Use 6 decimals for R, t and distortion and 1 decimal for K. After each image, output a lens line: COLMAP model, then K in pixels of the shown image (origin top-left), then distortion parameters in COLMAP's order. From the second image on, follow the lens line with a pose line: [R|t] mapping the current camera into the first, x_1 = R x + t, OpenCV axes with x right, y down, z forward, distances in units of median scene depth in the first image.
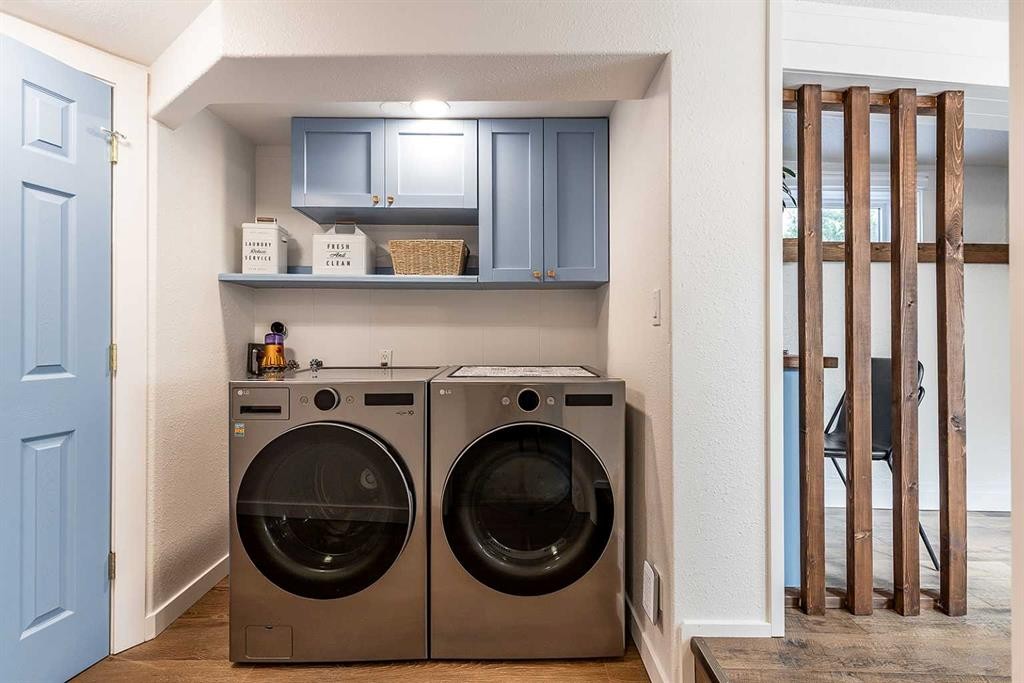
lens RADIAL K [[465.2, 0, 512.0], [0, 465.2, 341.5], [0, 0, 1]] dist [0.001638, 0.000304]
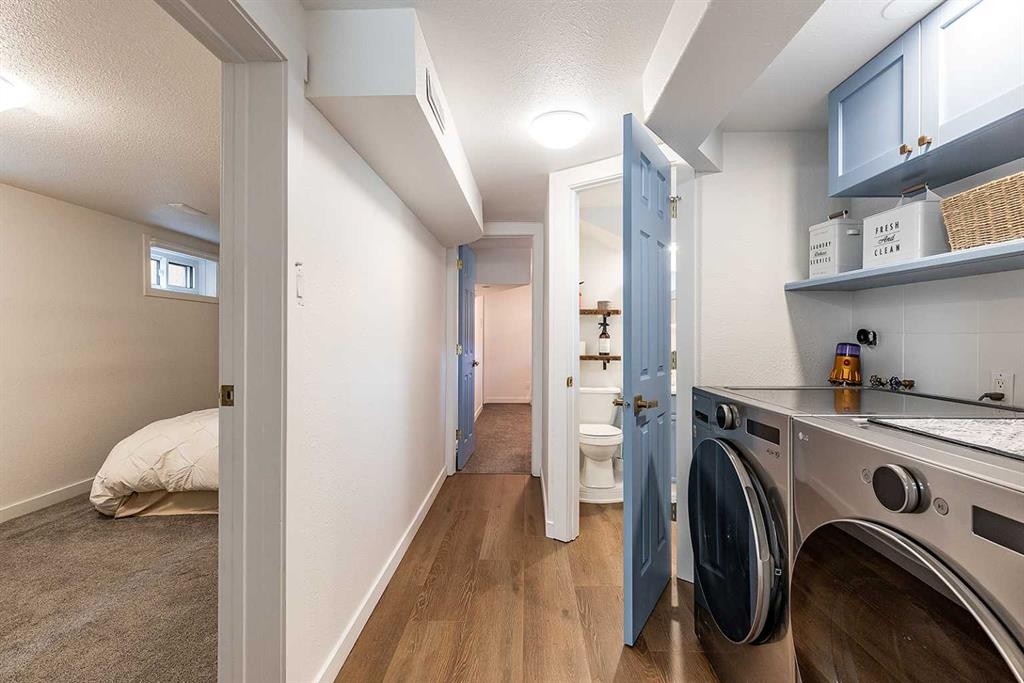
lens RADIAL K [[465.2, 0, 512.0], [0, 465.2, 341.5], [0, 0, 1]] dist [0.001638, 0.000304]
pose [[-0.027294, 0.007311, -0.999601, 0.389263], [-0.007622, 0.999943, 0.007522, -0.023184], [0.999598, 0.007825, -0.027237, 0.422082]]
